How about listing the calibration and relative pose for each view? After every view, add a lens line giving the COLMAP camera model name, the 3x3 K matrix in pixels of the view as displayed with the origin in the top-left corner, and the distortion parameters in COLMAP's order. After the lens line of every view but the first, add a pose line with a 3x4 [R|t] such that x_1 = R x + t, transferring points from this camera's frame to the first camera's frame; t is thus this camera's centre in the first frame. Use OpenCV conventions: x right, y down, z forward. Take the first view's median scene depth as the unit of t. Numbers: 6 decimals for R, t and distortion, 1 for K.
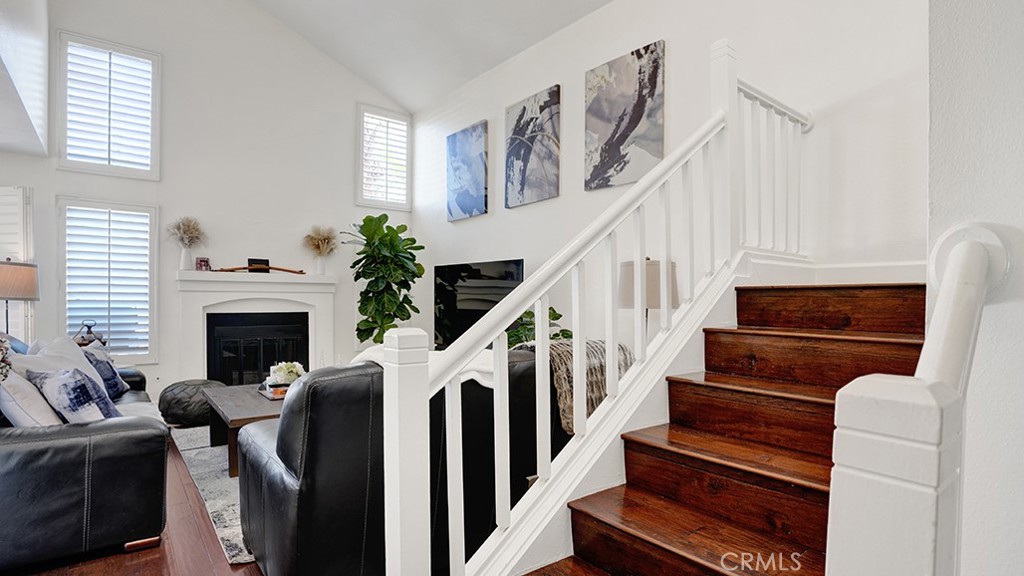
lens RADIAL K [[522.5, 0, 486.1], [0, 522.5, 295.4], [0, 0, 1]] dist [-0.004195, -0.000077]
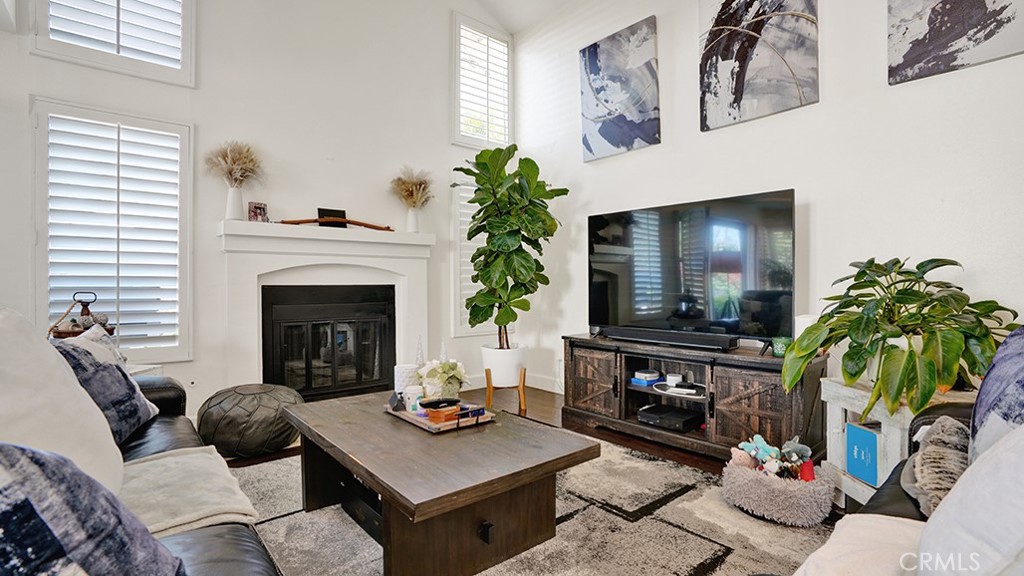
lens RADIAL K [[485.6, 0, 502.9], [0, 485.6, 277.7], [0, 0, 1]] dist [-0.038678, 0.012980]
pose [[0.998272, -0.008794, 0.058093, -0.271113], [0.009179, 0.999938, -0.006359, 0.033256], [-0.058034, 0.006881, 0.998291, 0.370336]]
